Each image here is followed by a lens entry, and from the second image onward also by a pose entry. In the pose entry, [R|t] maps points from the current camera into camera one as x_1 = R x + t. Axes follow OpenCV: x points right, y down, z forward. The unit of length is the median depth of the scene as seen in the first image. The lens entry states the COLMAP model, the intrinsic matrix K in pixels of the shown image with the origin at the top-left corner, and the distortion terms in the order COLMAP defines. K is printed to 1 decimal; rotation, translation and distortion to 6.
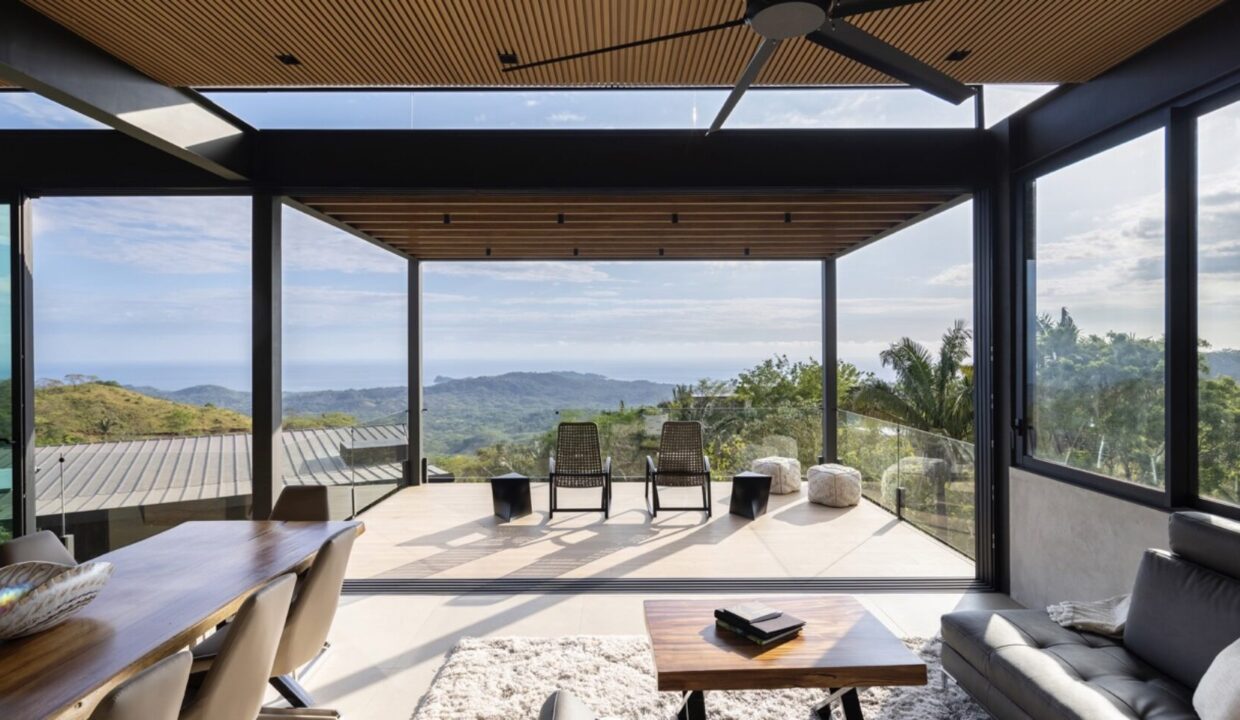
lens RADIAL K [[637.5, 0, 616.5], [0, 637.5, 356.9], [0, 0, 1]] dist [-0.000319, -0.002253]
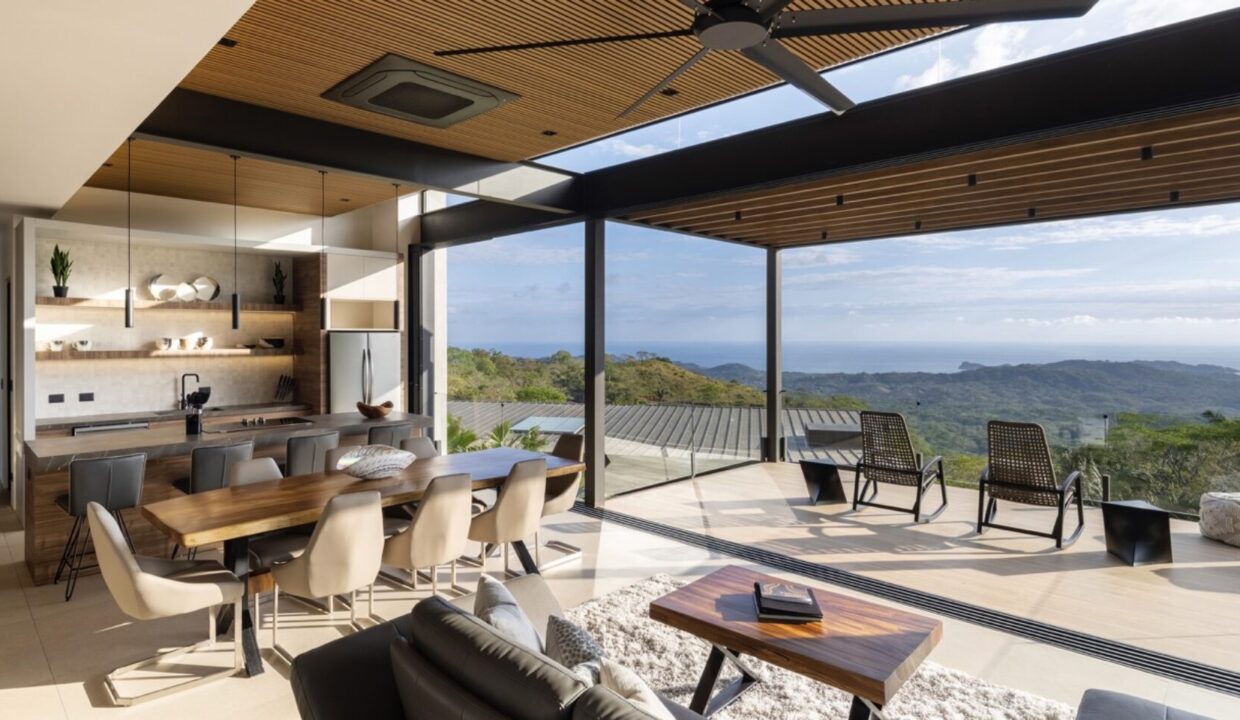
lens RADIAL K [[657.9, 0, 571.8], [0, 657.9, 340.8], [0, 0, 1]] dist [-0.004042, -0.002031]
pose [[0.687346, 0.008005, -0.726286, 0.112386], [-0.006035, 0.999968, 0.005310, -0.001438], [0.726305, 0.000733, 0.687373, 0.004071]]
